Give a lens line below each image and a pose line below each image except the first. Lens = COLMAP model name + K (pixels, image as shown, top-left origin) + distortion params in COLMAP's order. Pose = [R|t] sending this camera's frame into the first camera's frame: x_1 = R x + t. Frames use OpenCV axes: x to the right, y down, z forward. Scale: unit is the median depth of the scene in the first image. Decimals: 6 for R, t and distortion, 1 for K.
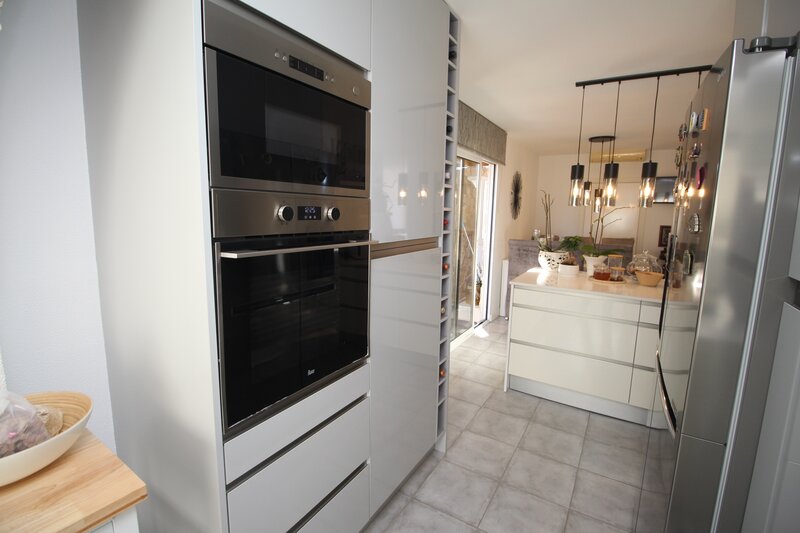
lens RADIAL K [[372.9, 0, 398.7], [0, 372.9, 259.6], [0, 0, 1]] dist [-0.004278, -0.007392]
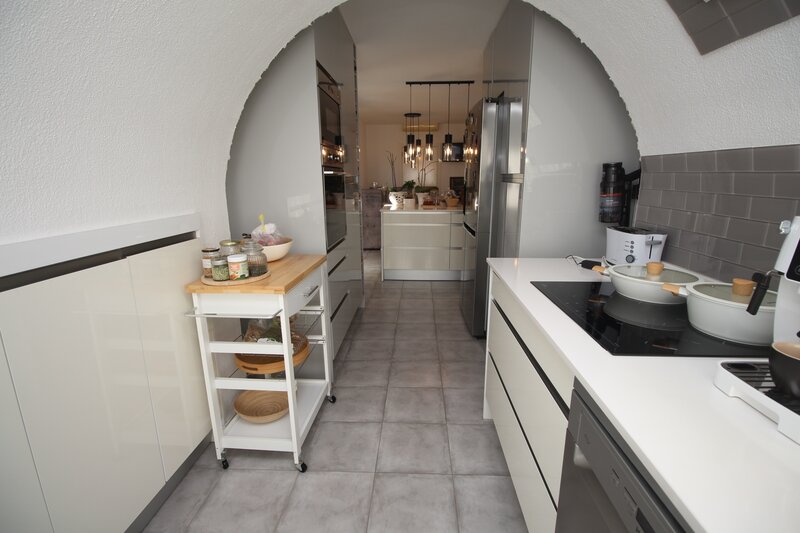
lens RADIAL K [[372.9, 0, 401.0], [0, 372.9, 259.1], [0, 0, 1]] dist [-0.004278, -0.007392]
pose [[0.874204, -0.129619, 0.467939, -0.406002], [0.087859, 0.990030, 0.110100, 0.105084], [-0.477544, -0.055137, 0.876876, -0.453932]]
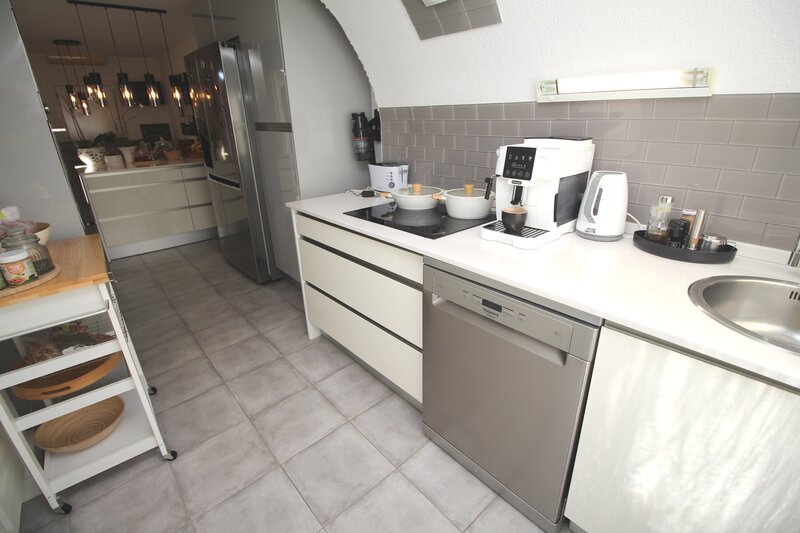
lens RADIAL K [[372.9, 0, 402.8], [0, 372.9, 260.9], [0, 0, 1]] dist [-0.004278, -0.007392]
pose [[0.284278, -0.378033, 0.881066, -0.598555], [0.157157, 0.924925, 0.346144, 0.074548], [-0.945774, 0.040065, 0.322346, -0.395898]]
